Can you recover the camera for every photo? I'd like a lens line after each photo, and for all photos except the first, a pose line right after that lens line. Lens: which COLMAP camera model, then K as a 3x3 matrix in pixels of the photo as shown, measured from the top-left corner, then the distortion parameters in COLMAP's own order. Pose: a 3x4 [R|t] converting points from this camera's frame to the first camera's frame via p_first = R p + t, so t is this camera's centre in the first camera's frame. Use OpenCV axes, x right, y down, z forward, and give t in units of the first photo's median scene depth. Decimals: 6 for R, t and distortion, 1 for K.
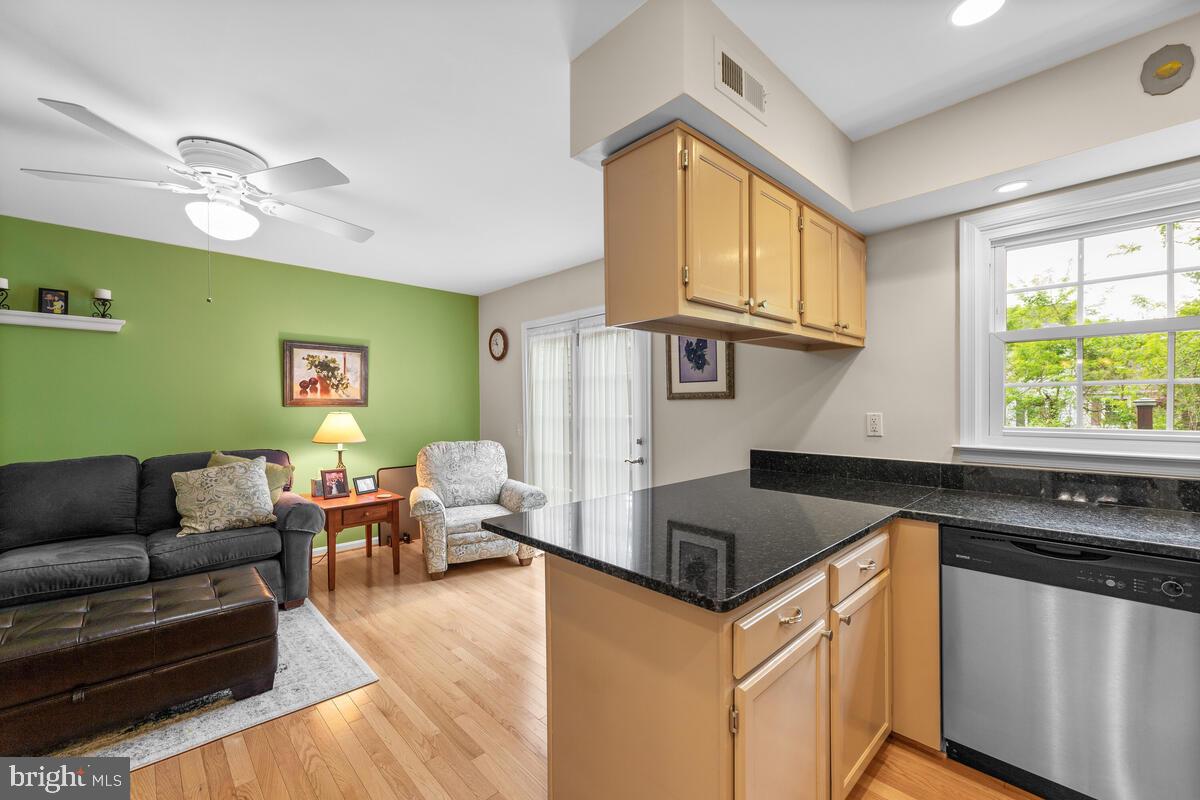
lens RADIAL K [[491.9, 0, 599.7], [0, 491.9, 406.3], [0, 0, 1]] dist [-0.000675, 0.000129]
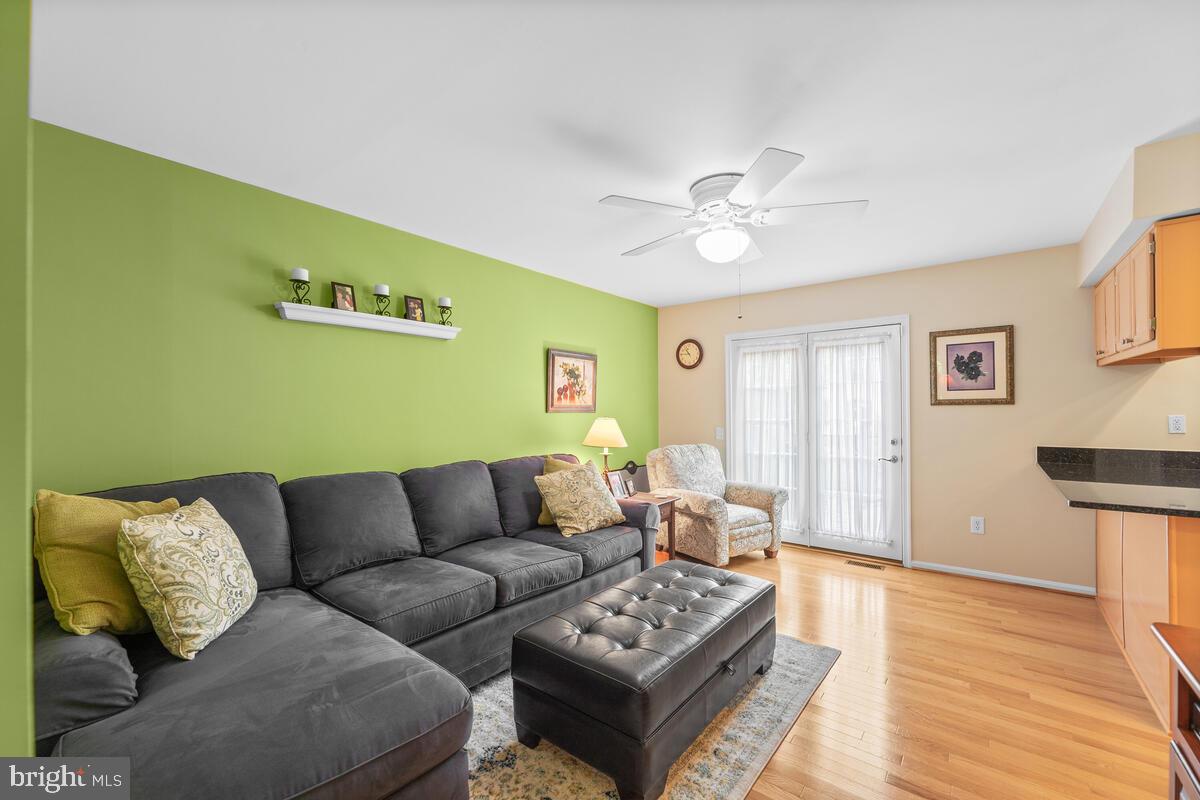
lens RADIAL K [[491.9, 0, 599.7], [0, 491.9, 406.3], [0, 0, 1]] dist [-0.000675, 0.000129]
pose [[0.991304, -0.002007, 0.131579, -0.741998], [0.003669, 0.999916, -0.012395, 0.000245], [-0.131543, 0.012770, 0.991228, -0.040350]]
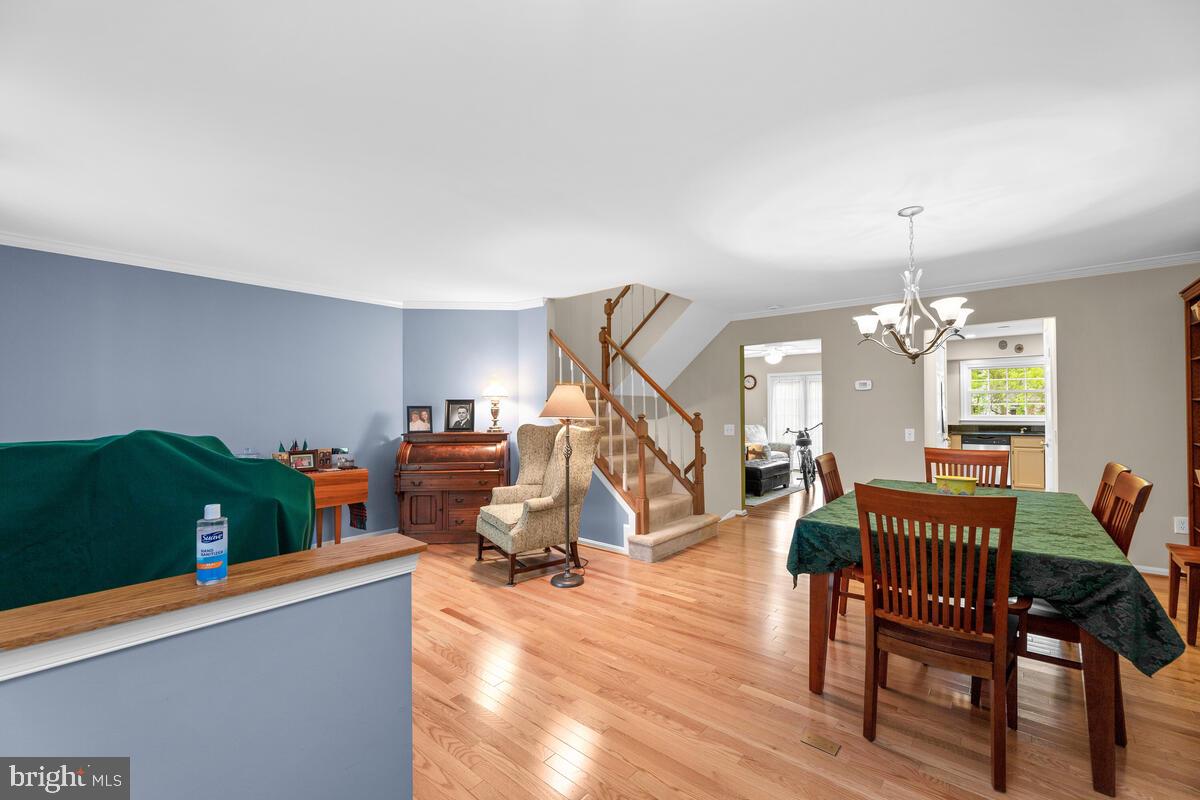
lens RADIAL K [[491.9, 0, 599.7], [0, 491.9, 406.3], [0, 0, 1]] dist [-0.000675, 0.000129]
pose [[0.995208, 0.000545, 0.097782, -1.505865], [0.000456, 0.999948, -0.010216, 0.006702], [-0.097782, 0.010211, 0.995155, -1.567635]]
